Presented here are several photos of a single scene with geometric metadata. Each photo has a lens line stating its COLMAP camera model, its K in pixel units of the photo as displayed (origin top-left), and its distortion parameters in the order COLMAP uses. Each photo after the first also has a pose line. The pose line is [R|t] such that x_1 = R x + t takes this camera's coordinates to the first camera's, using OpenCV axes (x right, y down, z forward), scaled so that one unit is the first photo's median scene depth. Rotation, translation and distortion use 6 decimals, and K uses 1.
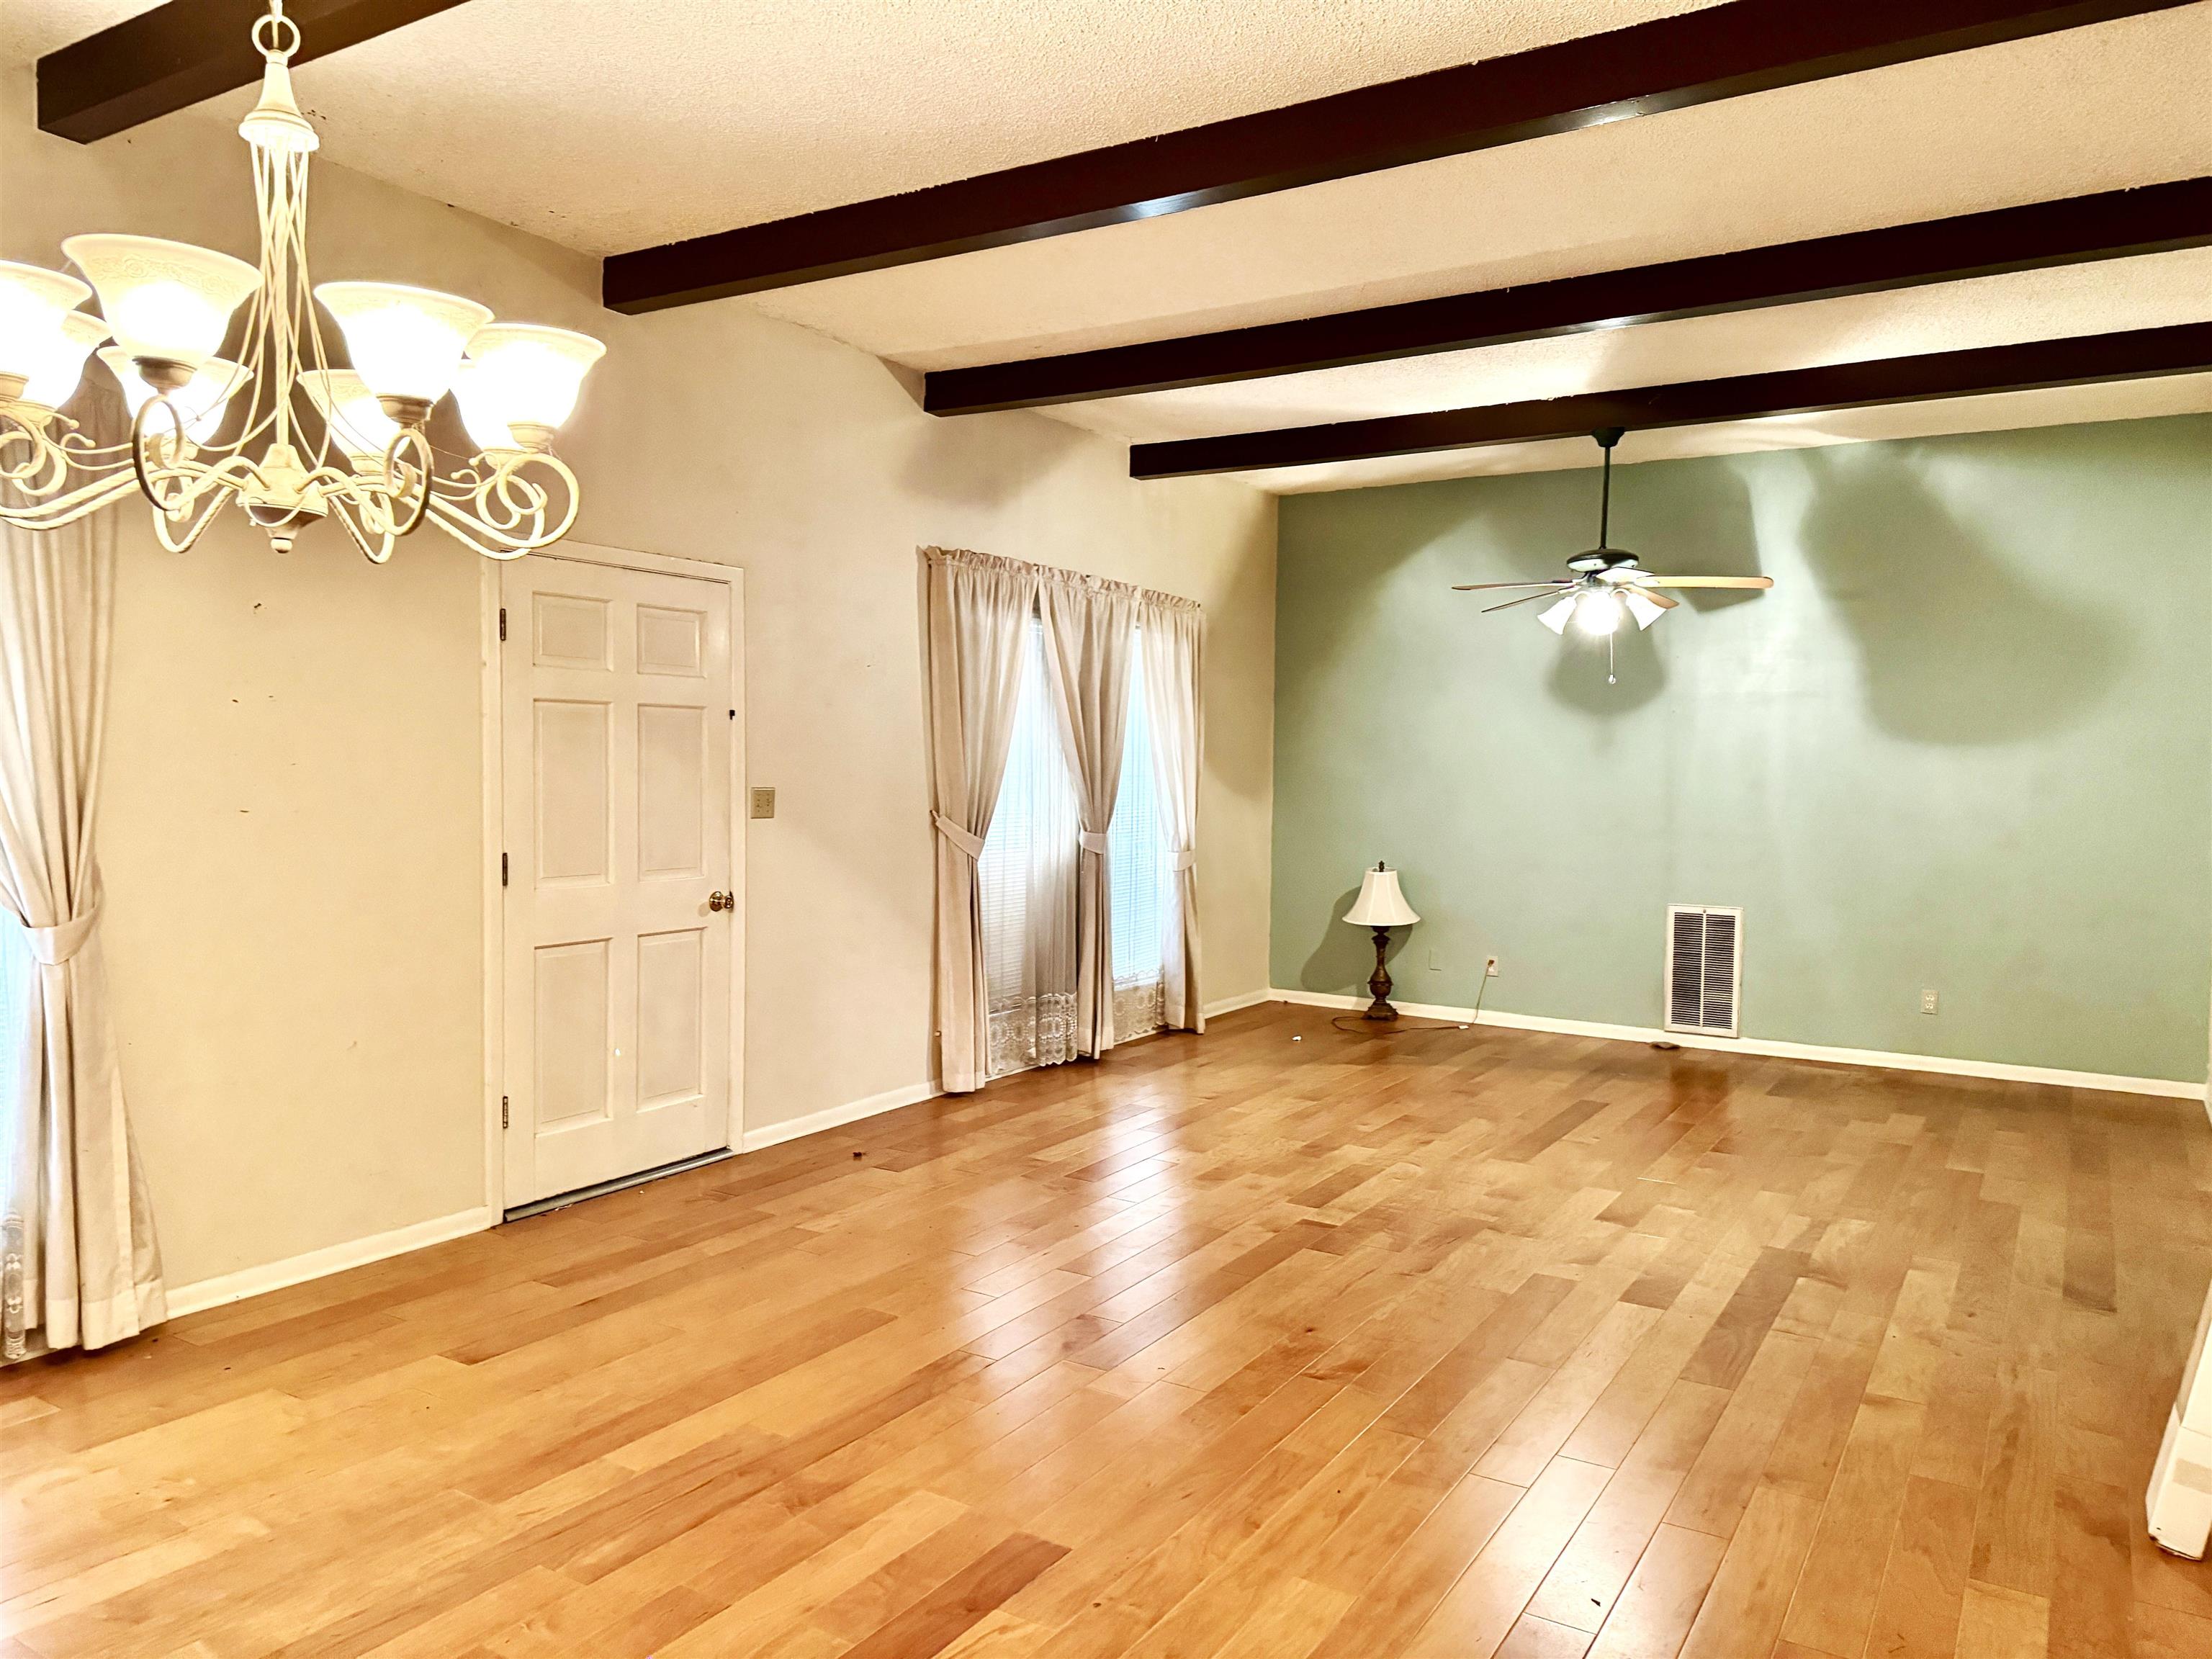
lens RADIAL K [[1533.6, 0, 1106.6], [0, 1533.6, 820.1], [0, 0, 1]] dist [0.118509, -0.166557]
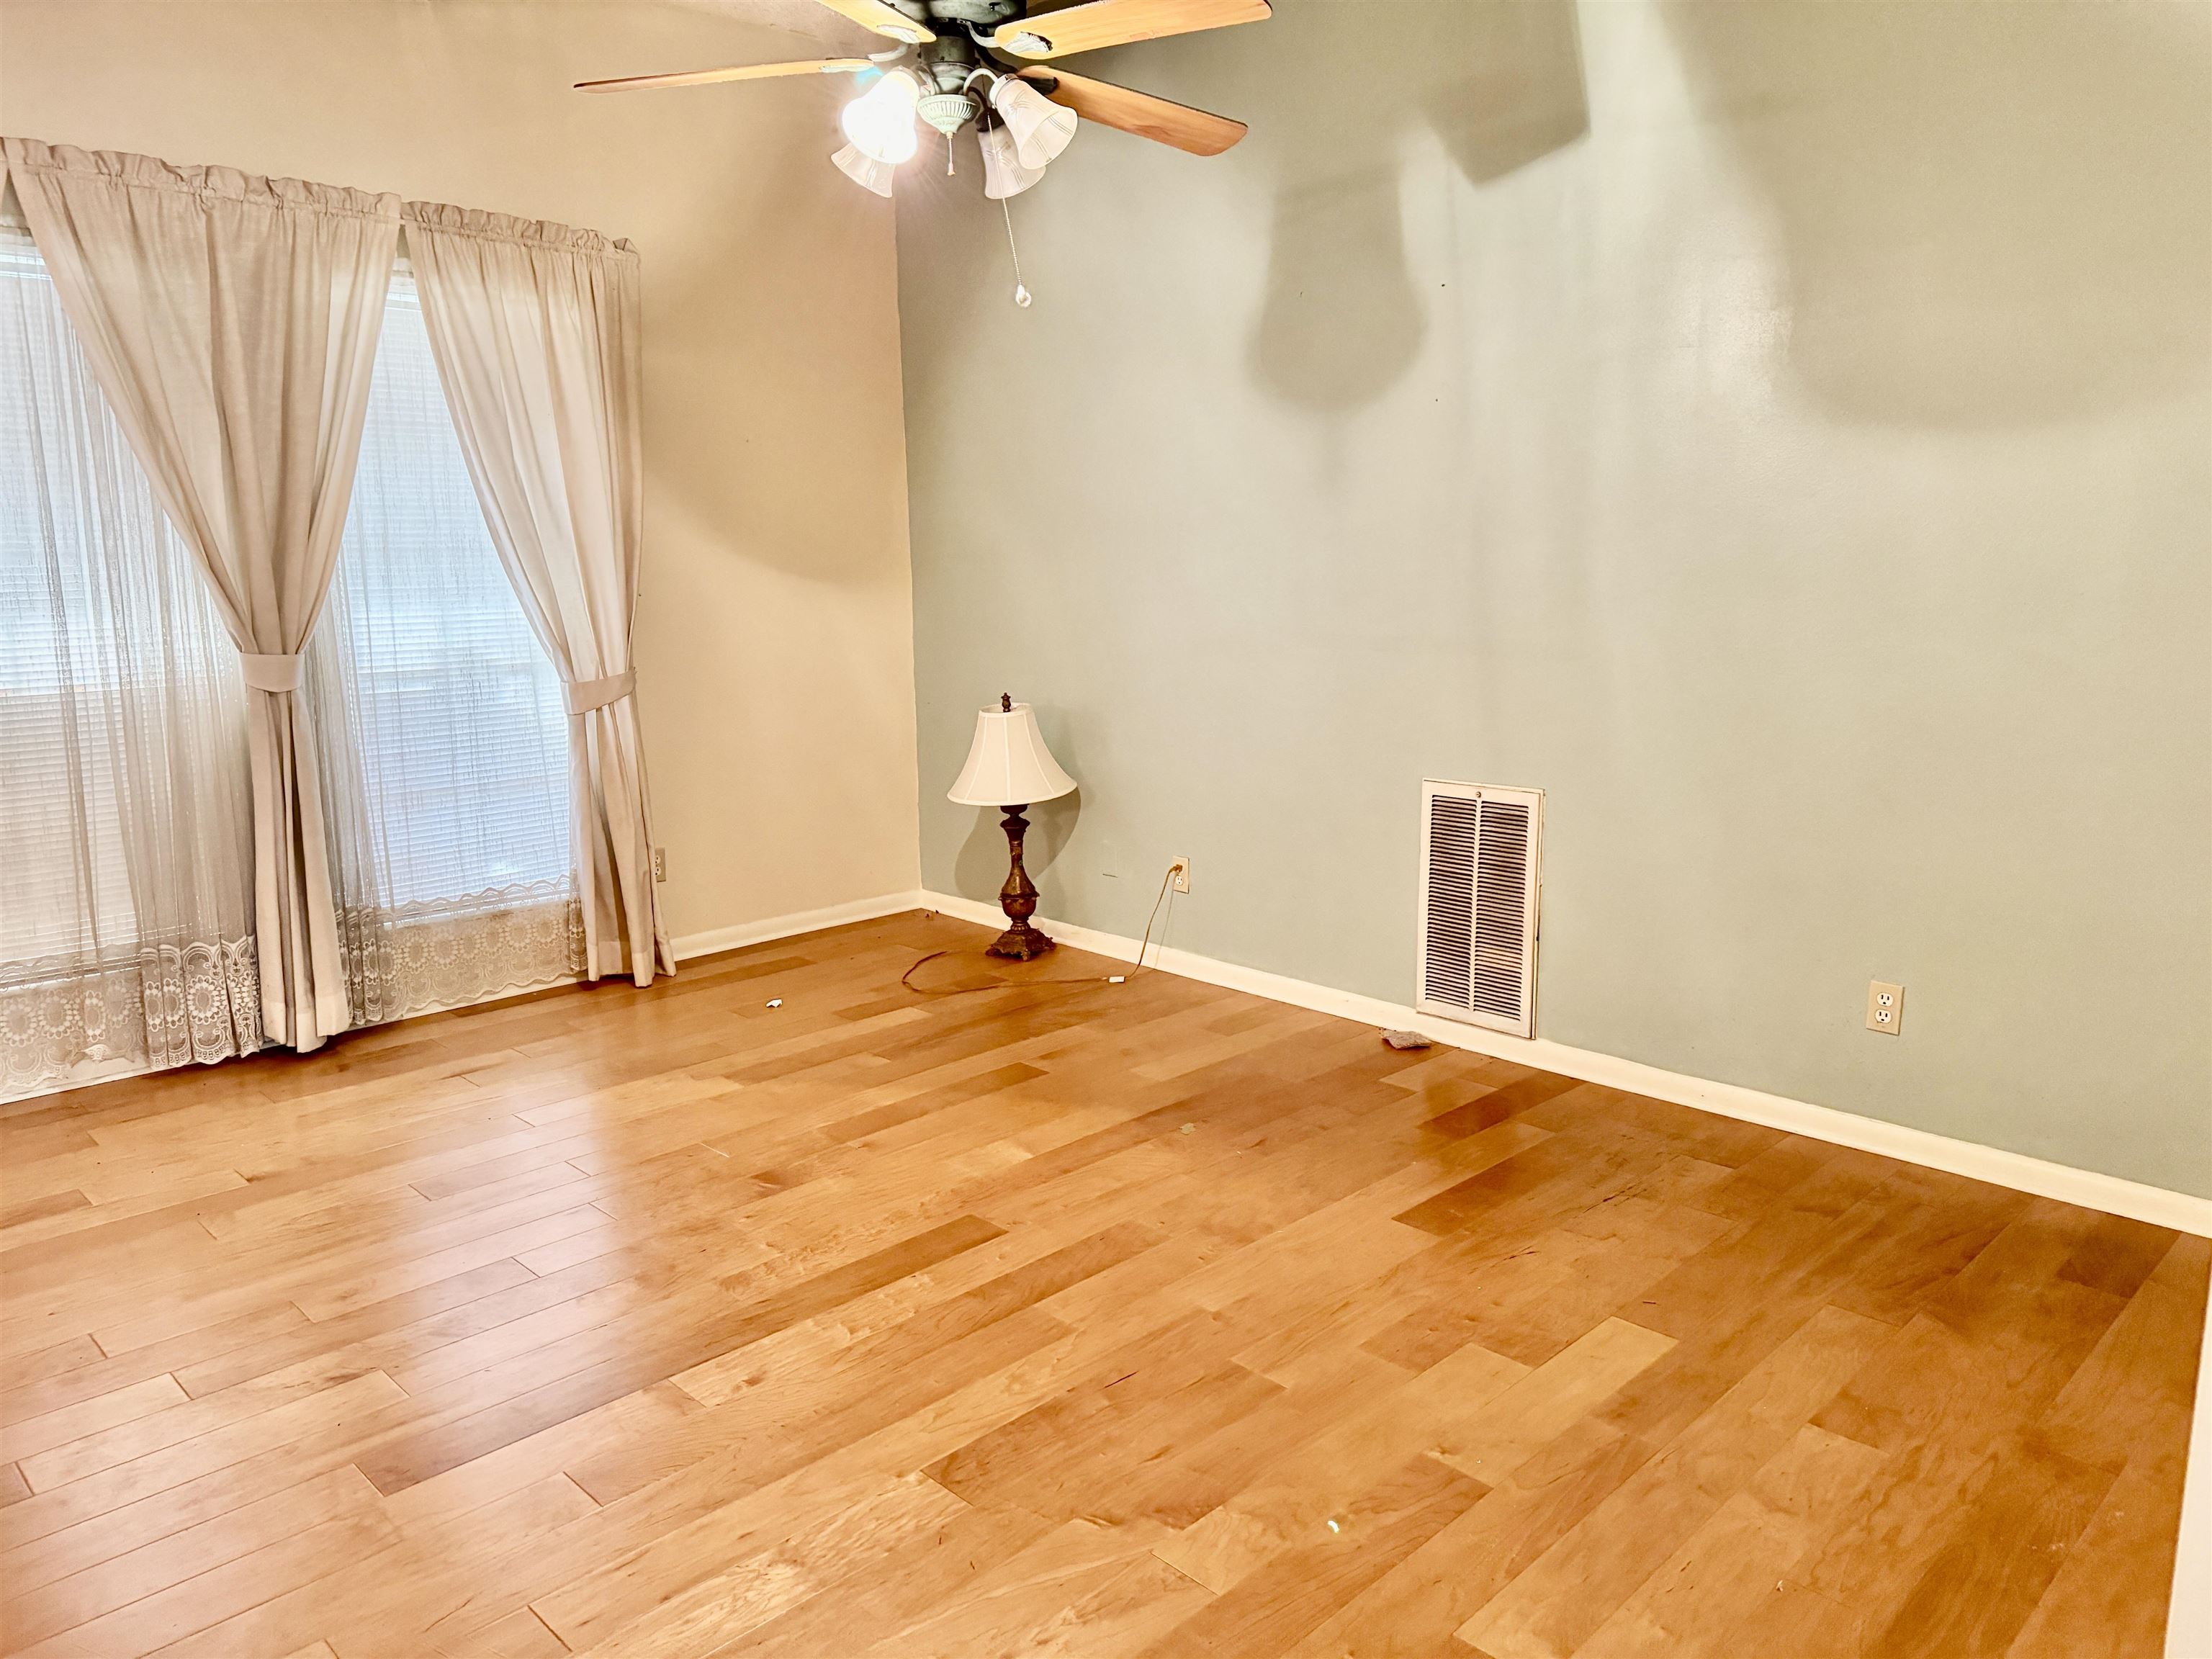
lens RADIAL K [[1533.6, 0, 1106.6], [0, 1533.6, 820.1], [0, 0, 1]] dist [0.118509, -0.166557]
pose [[0.974176, 0.017043, -0.225145, 0.376115], [0.013200, 0.991143, 0.132141, -0.002709], [0.225403, -0.131701, 0.965323, 0.468397]]
